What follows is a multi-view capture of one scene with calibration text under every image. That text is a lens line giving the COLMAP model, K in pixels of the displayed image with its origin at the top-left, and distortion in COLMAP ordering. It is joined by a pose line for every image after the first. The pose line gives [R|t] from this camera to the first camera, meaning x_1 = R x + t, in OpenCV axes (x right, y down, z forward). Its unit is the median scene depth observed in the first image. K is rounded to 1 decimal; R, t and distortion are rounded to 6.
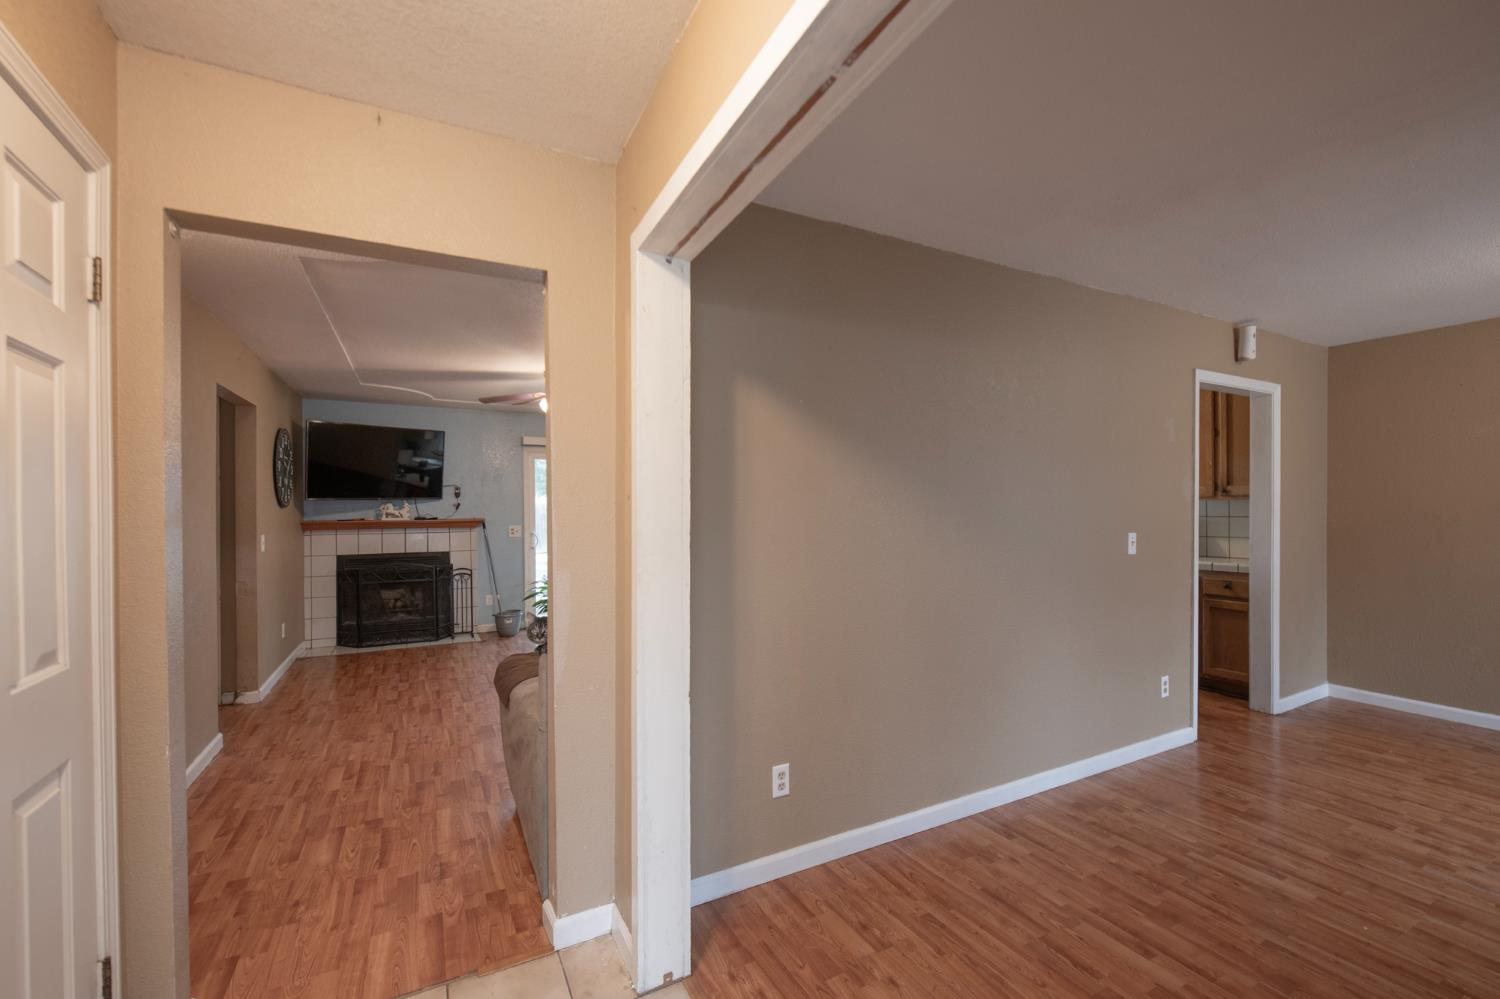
lens RADIAL K [[629.9, 0, 749.4], [0, 629.9, 492.0], [0, 0, 1]] dist [-0.003958, 0.001438]
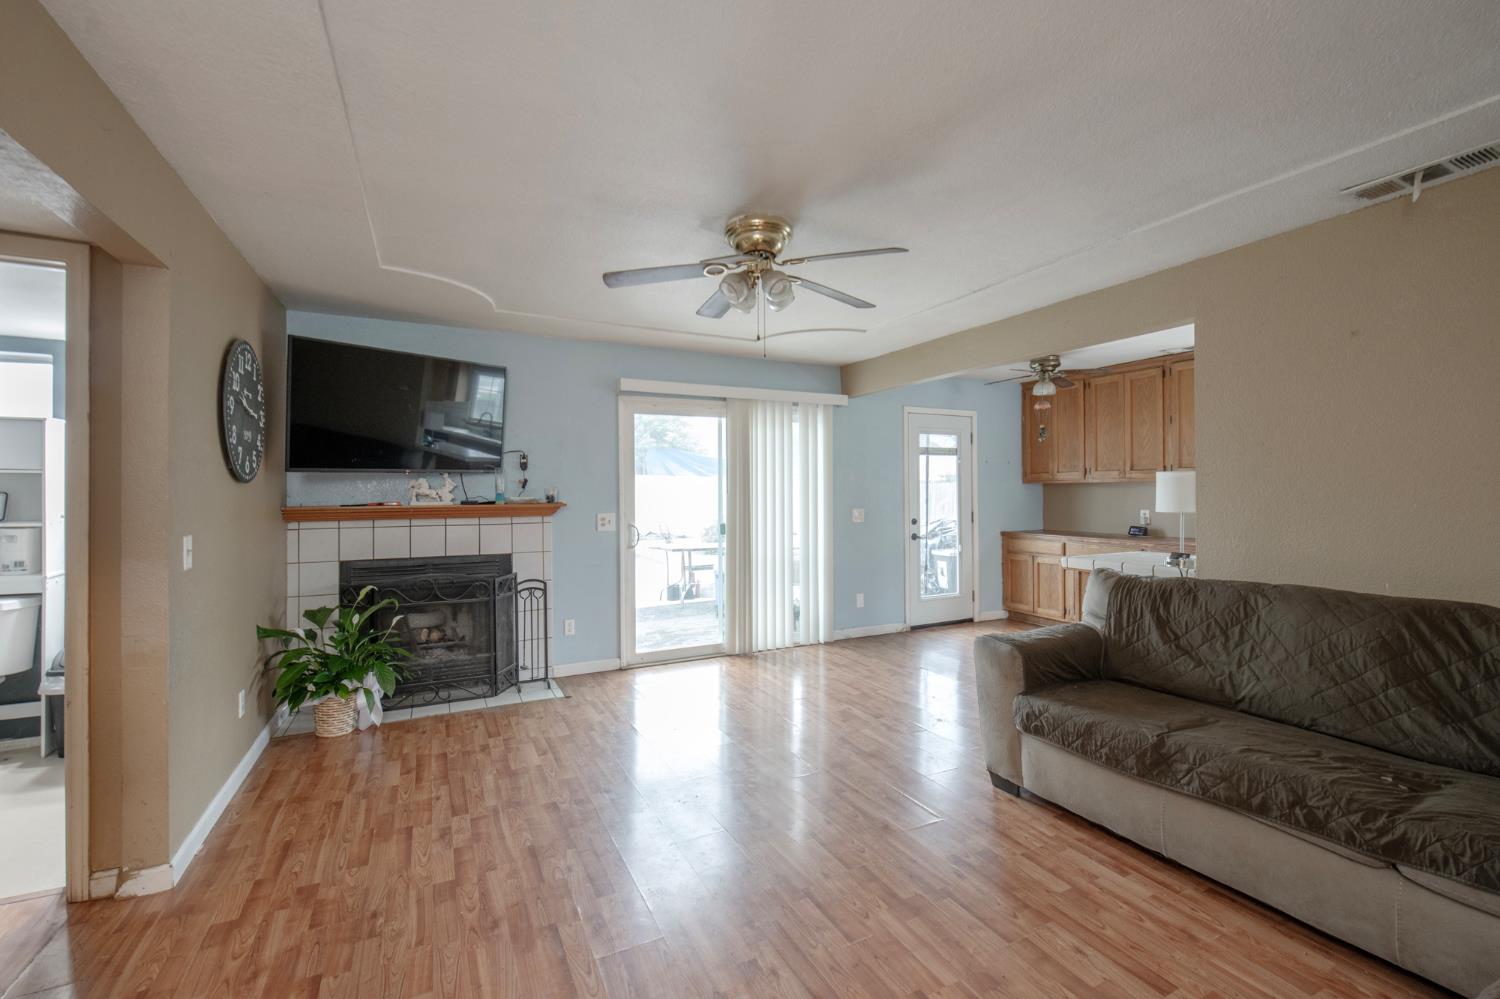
lens RADIAL K [[629.9, 0, 747.2], [0, 629.9, 460.1], [0, 0, 1]] dist [-0.003958, 0.001438]
pose [[0.999911, 0.000247, -0.013335, -0.232764], [-0.000506, 0.999812, -0.019408, 0.011223], [0.013327, 0.019413, 0.999723, 0.363450]]
